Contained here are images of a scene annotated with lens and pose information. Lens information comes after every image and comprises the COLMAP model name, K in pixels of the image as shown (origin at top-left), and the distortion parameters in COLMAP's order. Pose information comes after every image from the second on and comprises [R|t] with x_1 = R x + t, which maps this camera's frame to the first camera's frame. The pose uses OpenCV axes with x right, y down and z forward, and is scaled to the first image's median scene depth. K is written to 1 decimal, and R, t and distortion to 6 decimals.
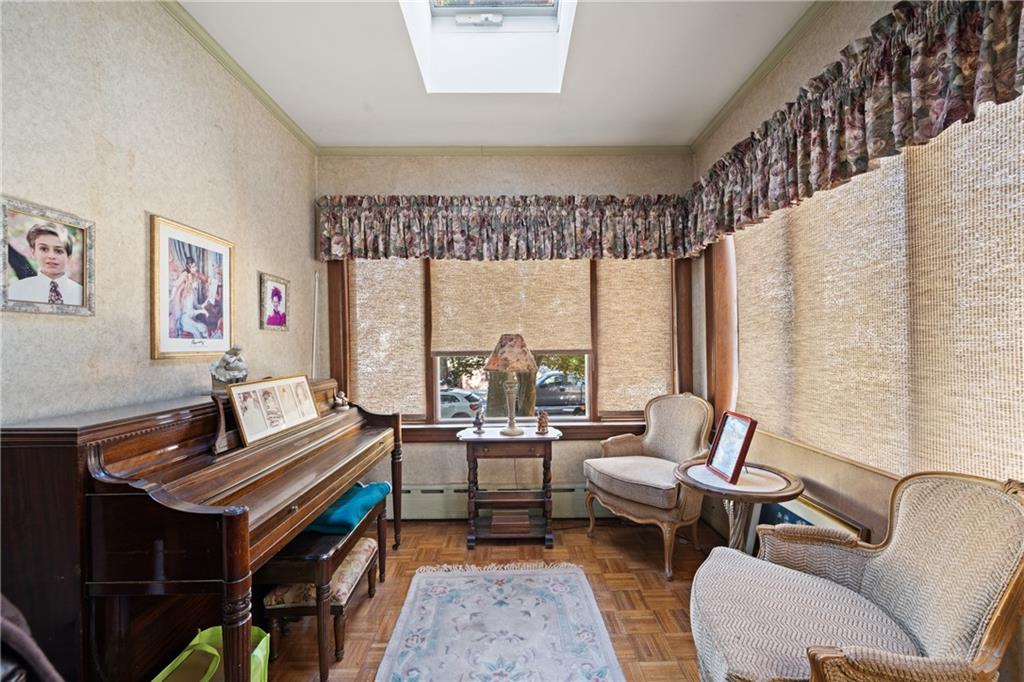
lens RADIAL K [[412.0, 0, 513.7], [0, 412.0, 347.3], [0, 0, 1]] dist [-0.000053, -0.000029]
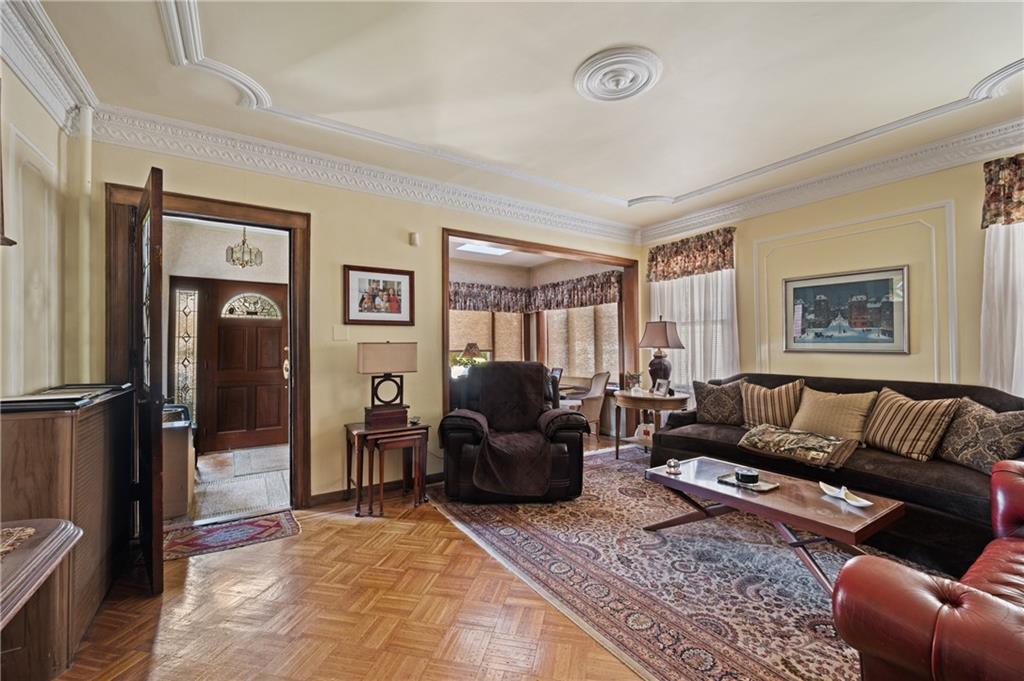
lens RADIAL K [[416.3, 0, 510.0], [0, 416.3, 342.7], [0, 0, 1]] dist [0.000166, 0.000005]
pose [[0.851027, 0.013064, 0.524960, -1.064129], [-0.002757, 0.999788, -0.020410, 0.013904], [-0.525115, 0.015922, 0.850882, -1.148538]]
